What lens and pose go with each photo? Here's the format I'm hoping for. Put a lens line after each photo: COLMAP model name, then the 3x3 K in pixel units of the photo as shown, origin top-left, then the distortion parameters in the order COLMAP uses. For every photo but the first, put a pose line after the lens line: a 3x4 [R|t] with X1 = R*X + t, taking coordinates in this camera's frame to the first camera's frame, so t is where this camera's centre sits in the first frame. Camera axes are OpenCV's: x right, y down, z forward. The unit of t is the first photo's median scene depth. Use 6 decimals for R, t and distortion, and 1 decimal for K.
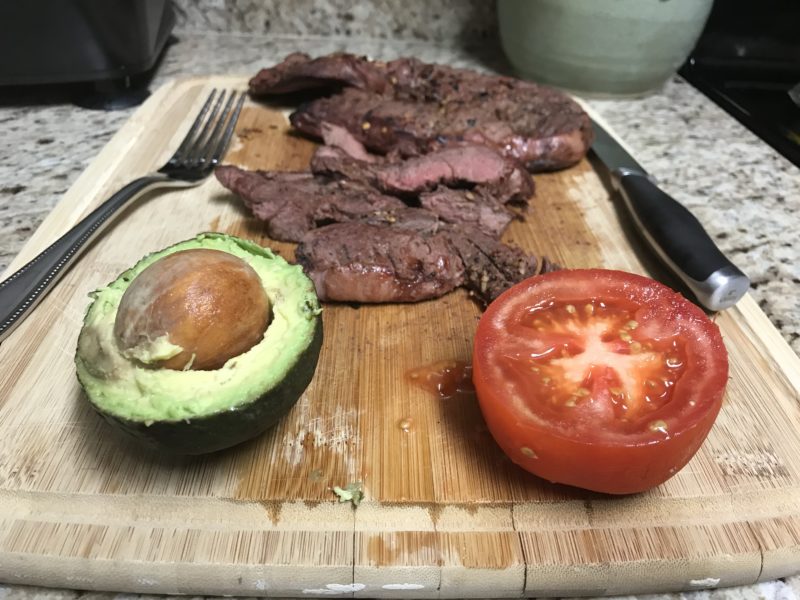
lens RADIAL K [[638.4, 0, 400.0], [0, 638.4, 300.0], [0, 0, 1]] dist [0.050538, -0.070151]
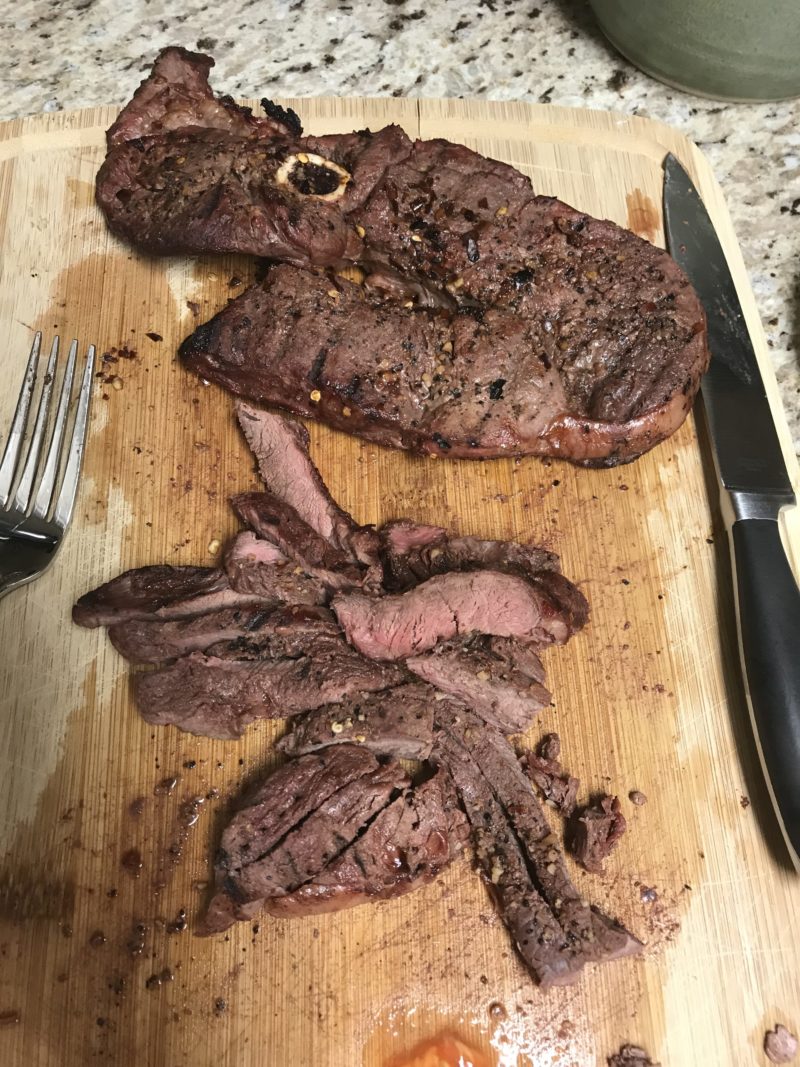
lens RADIAL K [[851.5, 0, 400.0], [0, 851.5, 533.5], [0, 0, 1]] dist [0.050538, -0.070151]
pose [[0.999890, -0.014672, -0.002240, 0.024942], [0.013695, 0.853941, 0.520189, -0.583771], [-0.005719, -0.520162, 0.854048, 0.282878]]
